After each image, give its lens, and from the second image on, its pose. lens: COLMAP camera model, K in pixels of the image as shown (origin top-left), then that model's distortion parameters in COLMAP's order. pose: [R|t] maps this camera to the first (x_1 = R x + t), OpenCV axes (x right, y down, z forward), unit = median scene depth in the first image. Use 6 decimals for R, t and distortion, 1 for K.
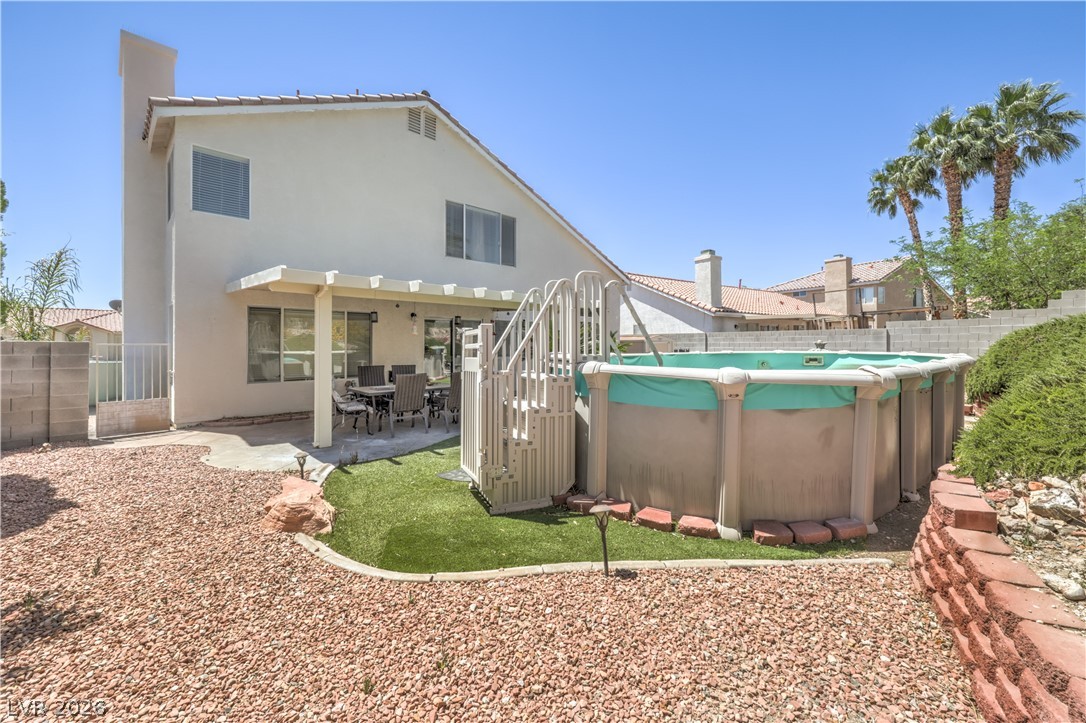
lens RADIAL K [[434.2, 0, 541.9], [0, 434.2, 344.8], [0, 0, 1]] dist [0.000730, 0.000104]
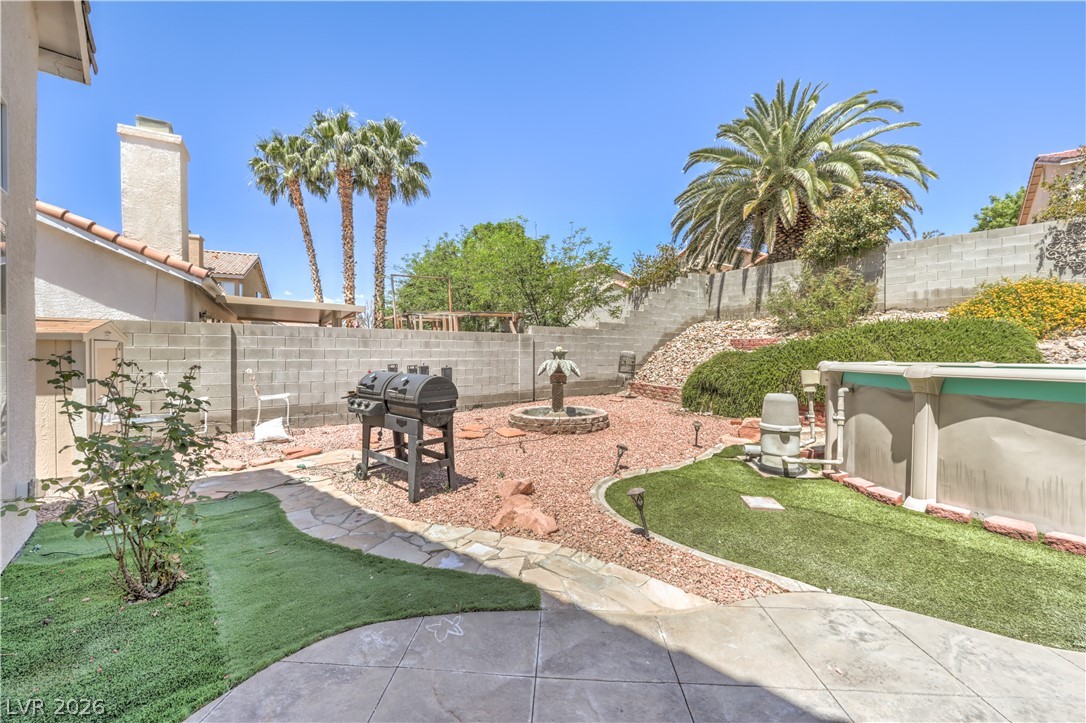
lens RADIAL K [[430.5, 0, 543.0], [0, 430.5, 361.5], [0, 0, 1]] dist [-0.000896, 0.000233]
pose [[0.068424, -0.018634, 0.997482, -0.002250], [-0.002913, 0.999818, 0.018877, -0.000727], [-0.997652, -0.004197, 0.068357, 0.540940]]
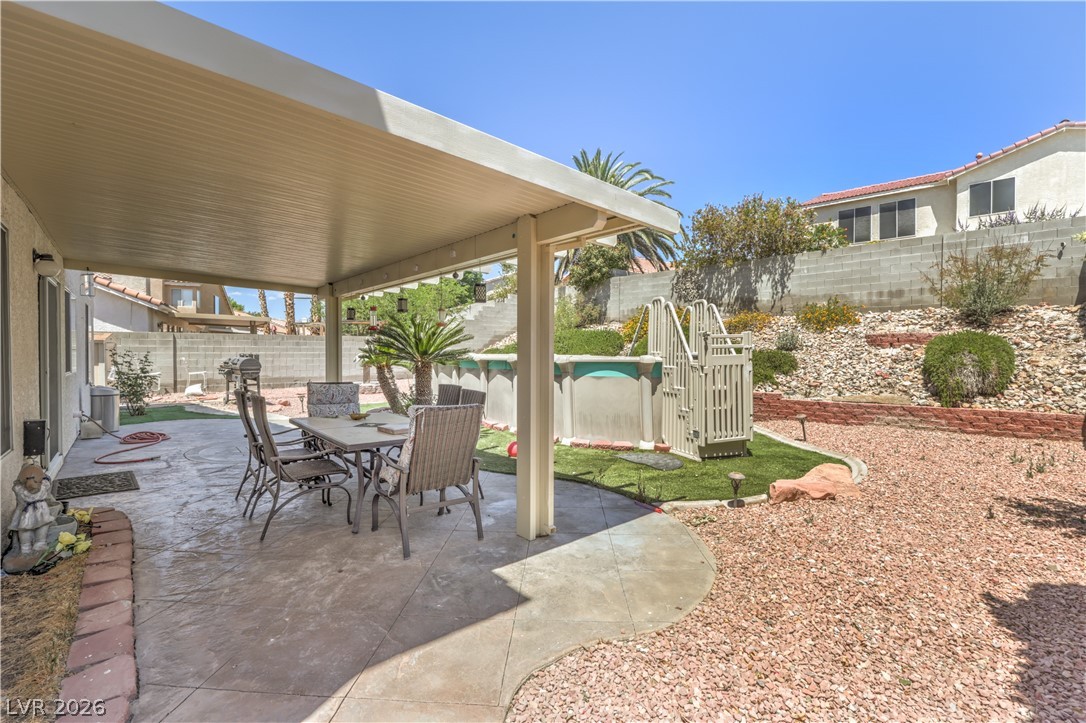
lens RADIAL K [[466.5, 0, 543.0], [0, 466.5, 361.5], [0, 0, 1]] dist [-0.001479, 0.000078]
pose [[0.066538, -0.021934, 0.997543, -0.290231], [-0.003348, 0.999748, 0.022206, 0.001157], [-0.997778, -0.004817, 0.066447, 0.257452]]
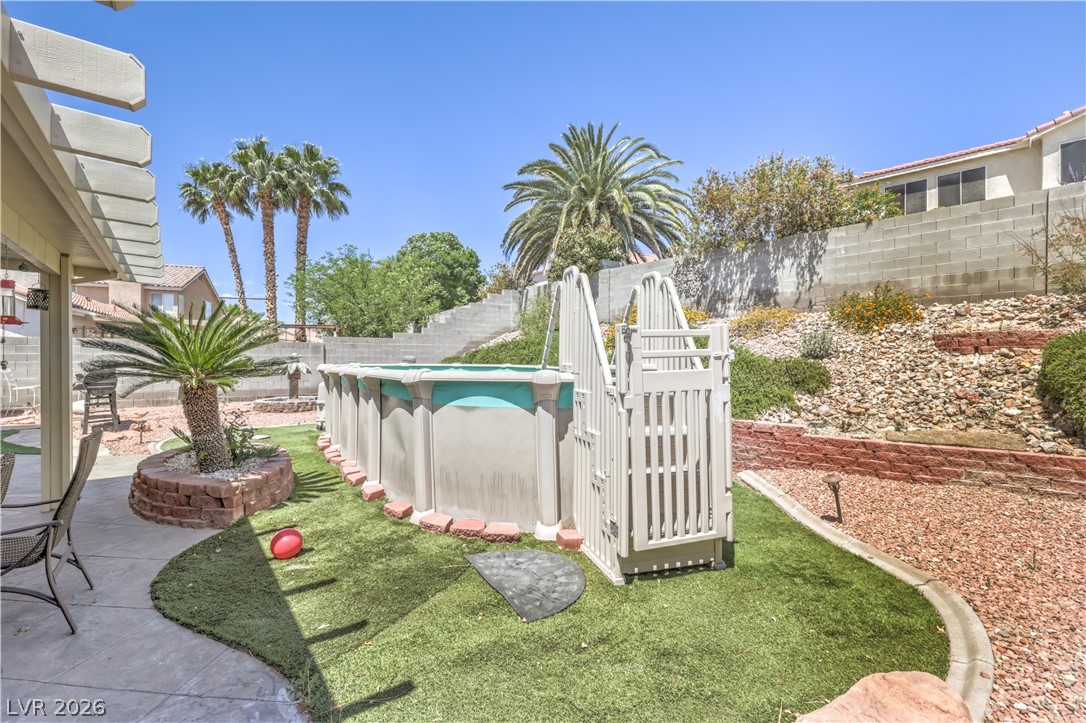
lens RADIAL K [[476.9, 0, 543.0], [0, 476.9, 361.5], [0, 0, 1]] dist [0.002964, -0.000116]
pose [[0.120440, -0.006330, 0.992700, -0.166123], [0.000510, 0.999980, 0.006315, -0.000337], [-0.992721, -0.000255, 0.120440, 0.195554]]
